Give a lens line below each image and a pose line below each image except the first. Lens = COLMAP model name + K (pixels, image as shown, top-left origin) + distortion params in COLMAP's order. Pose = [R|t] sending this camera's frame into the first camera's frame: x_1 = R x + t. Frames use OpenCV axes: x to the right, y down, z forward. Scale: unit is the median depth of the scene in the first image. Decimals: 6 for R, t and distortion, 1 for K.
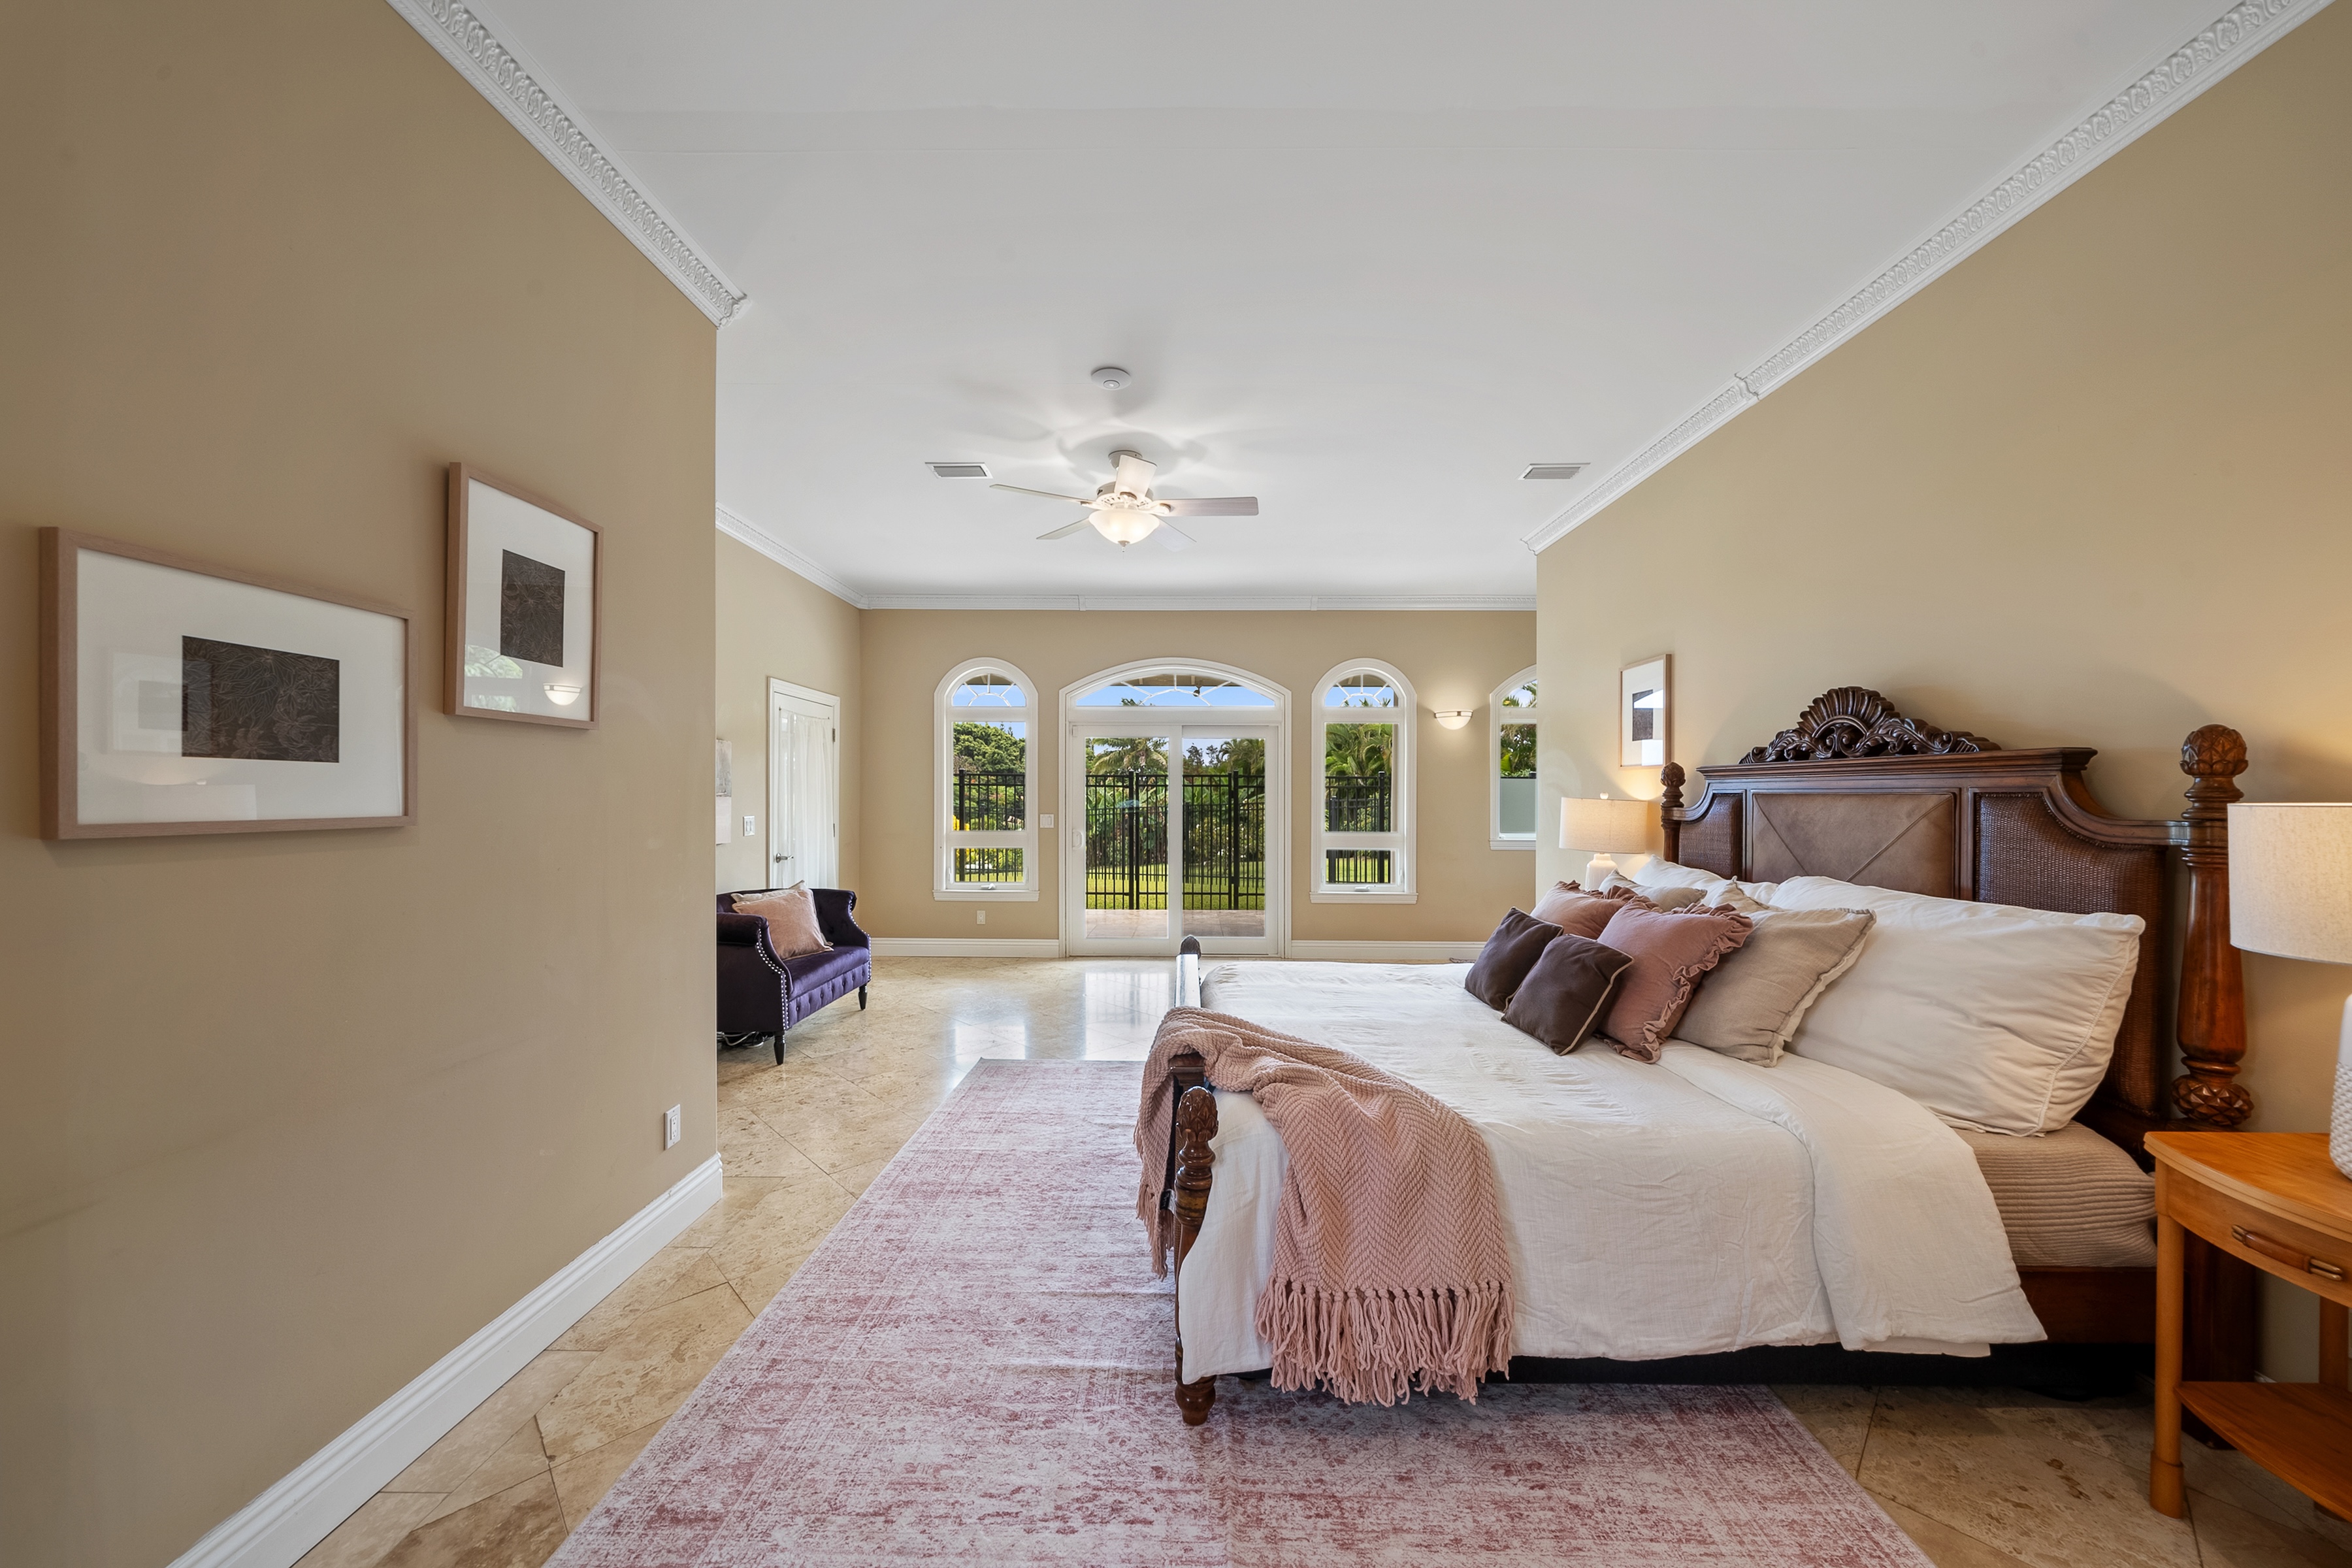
lens RADIAL K [[837.8, 0, 1176.1], [0, 837.8, 792.8], [0, 0, 1]] dist [-0.009536, -0.000101]
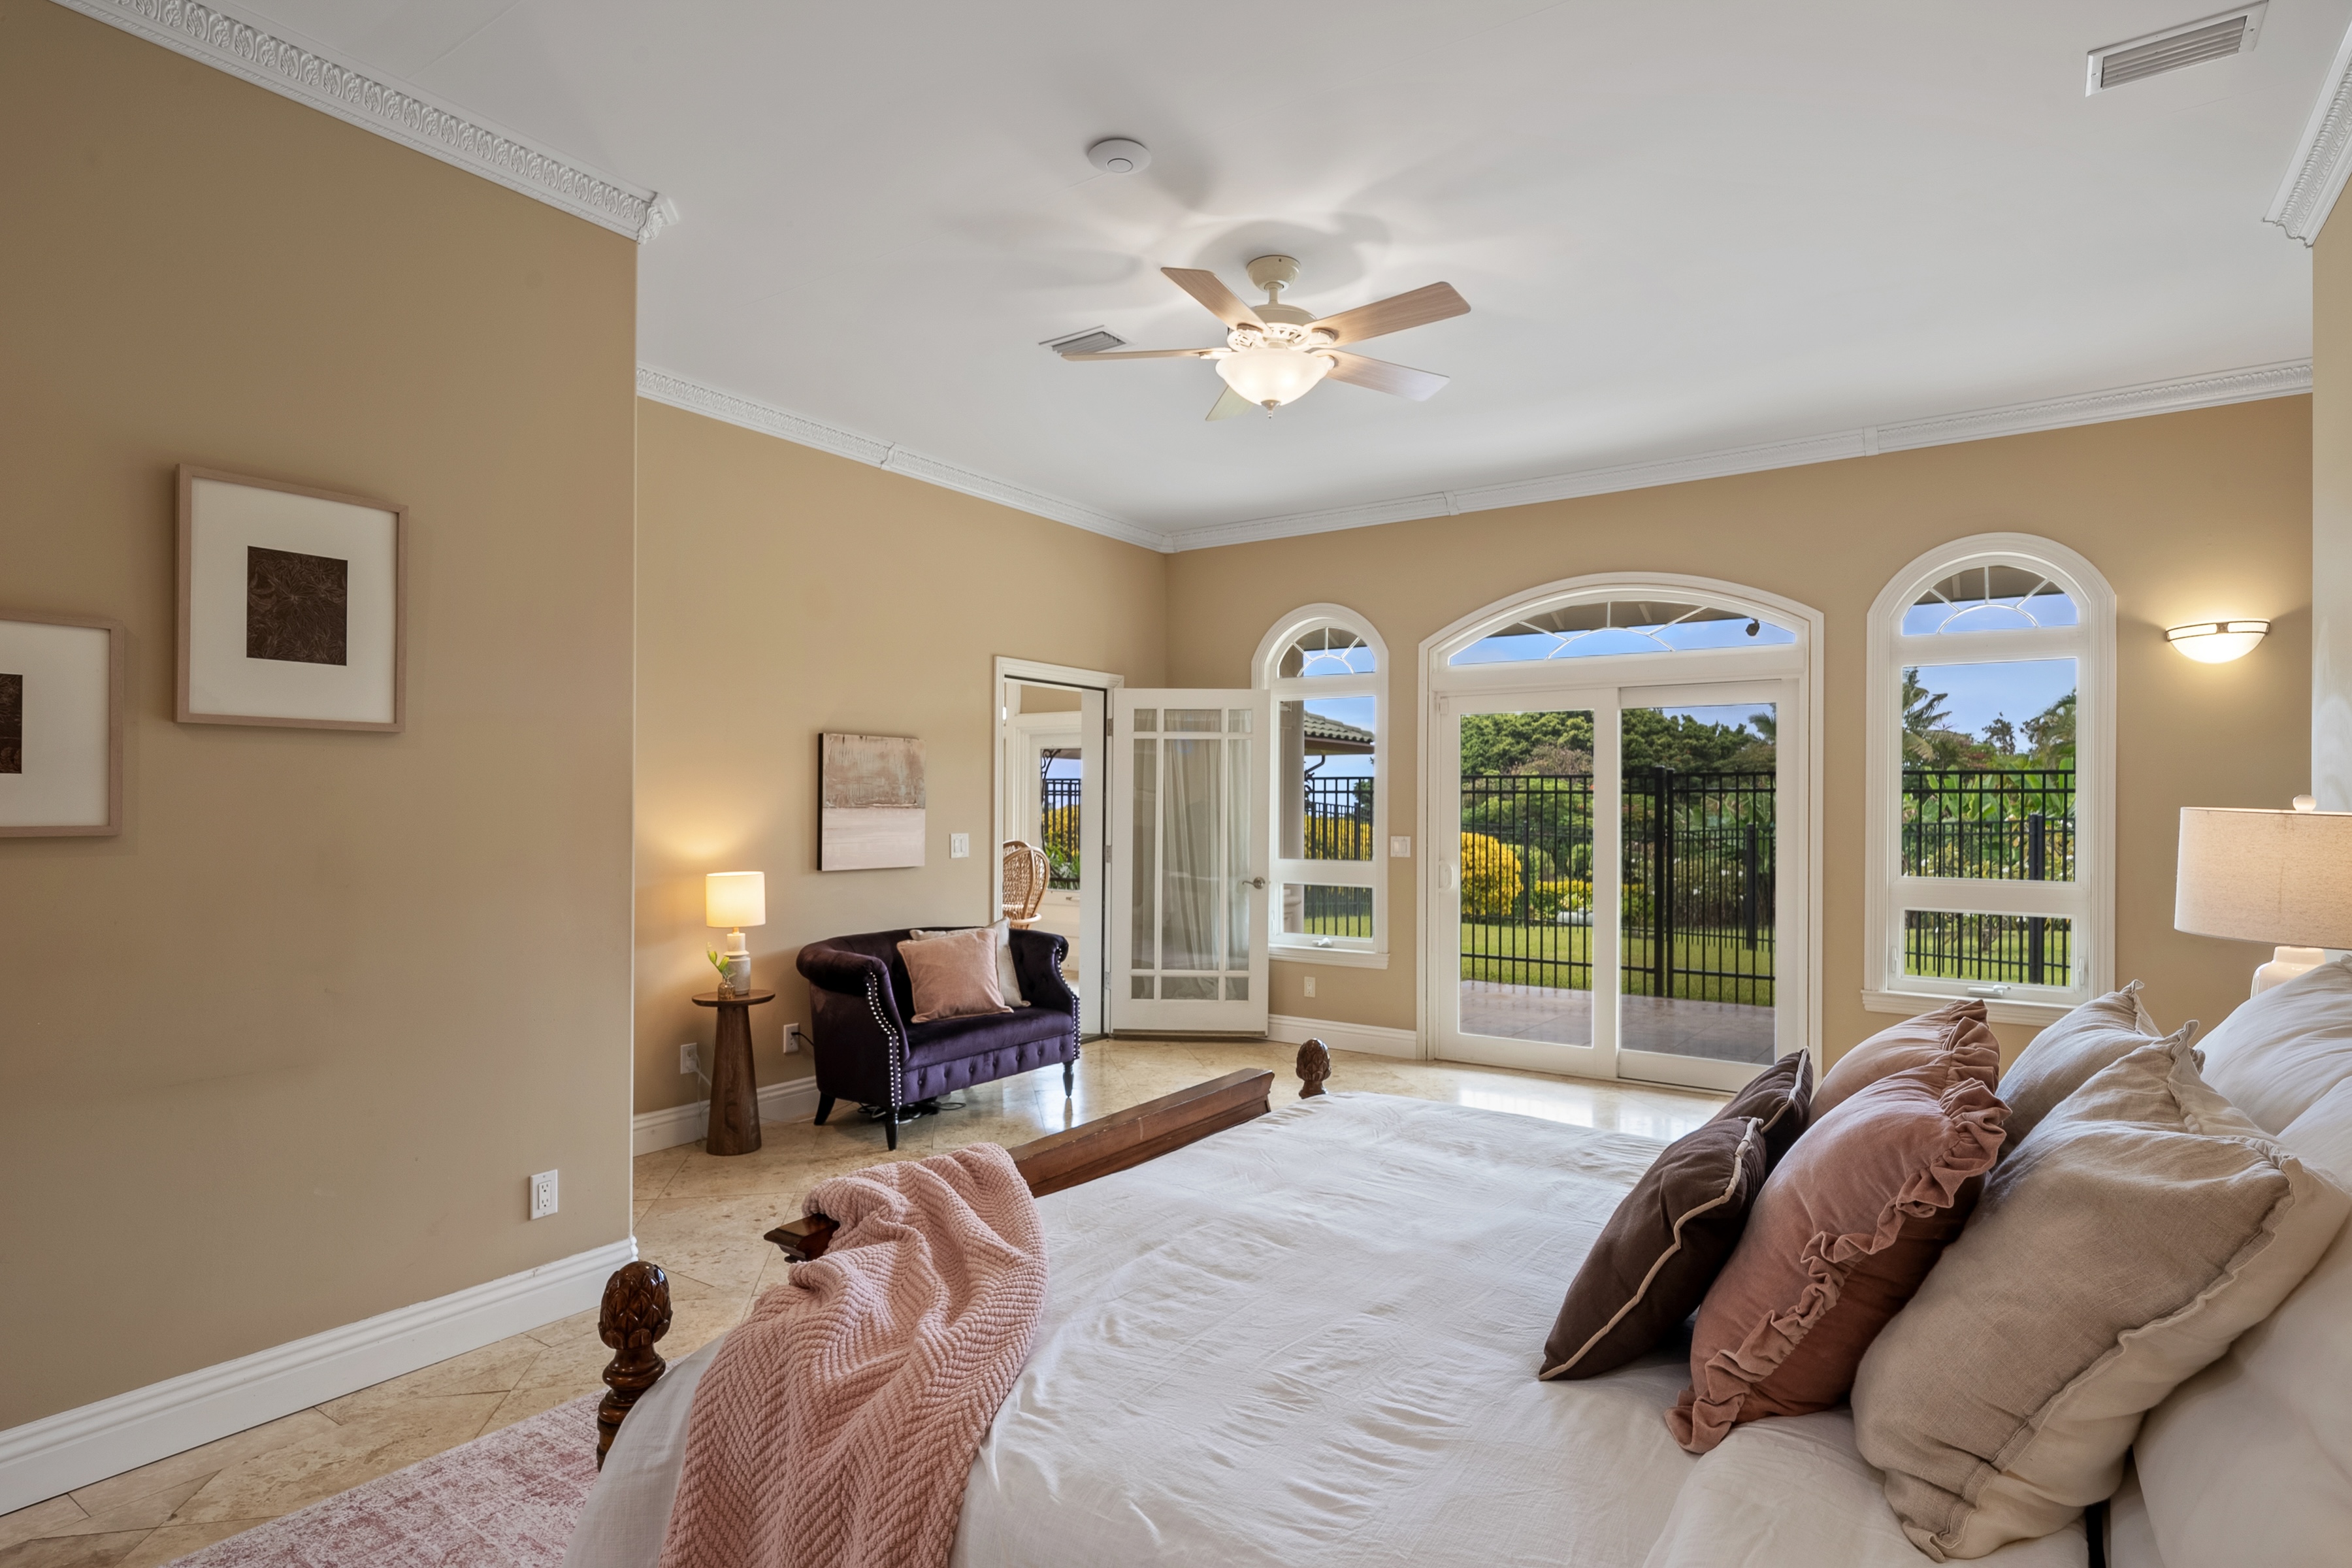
lens RADIAL K [[1218.5, 0, 1172.8], [0, 1218.5, 798.5], [0, 0, 1]] dist [-0.001166, 0.000359]
pose [[0.828844, -0.006248, -0.559446, 0.428074], [0.003033, 0.999973, -0.006675, 0.004127], [0.559472, 0.003836, 0.828840, 0.222736]]
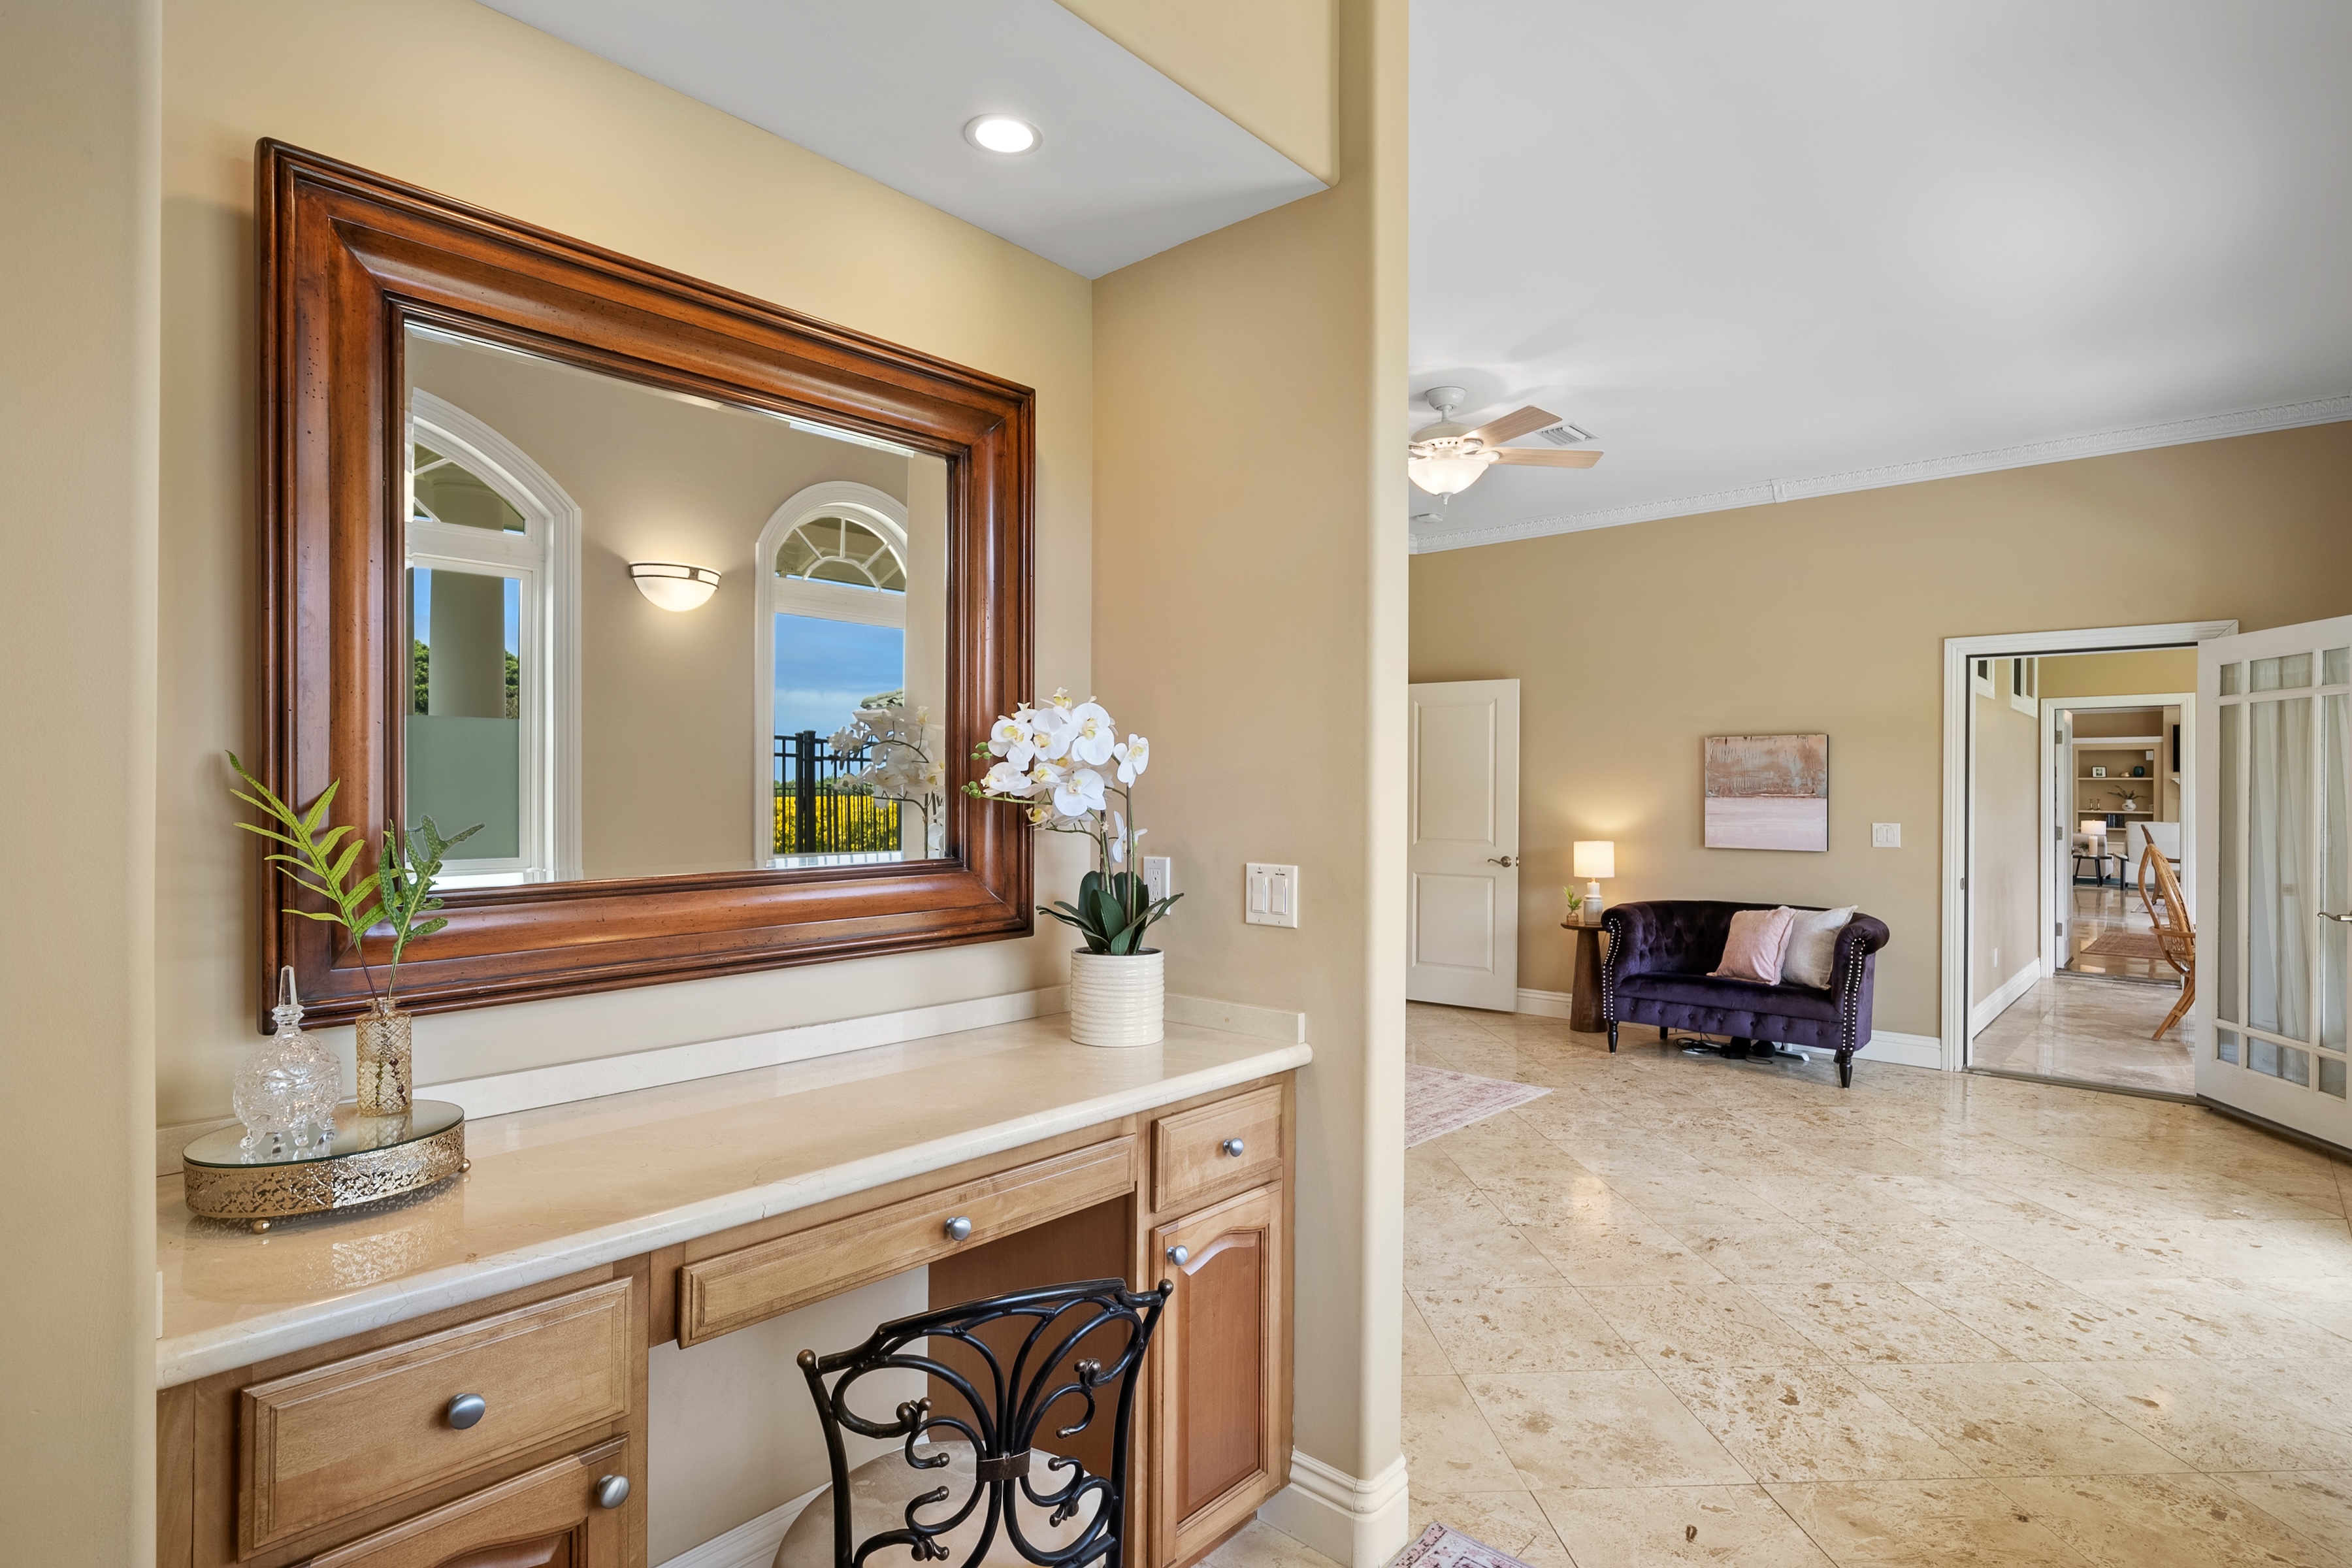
lens RADIAL K [[1183.5, 0, 1176.3], [0, 1183.5, 788.7], [0, 0, 1]] dist [-0.000158, -0.000042]
pose [[-0.667667, -0.000819, -0.744460, 1.113009], [0.001729, 0.999995, -0.002651, -0.004898], [0.744458, -0.003057, -0.667662, 1.767261]]
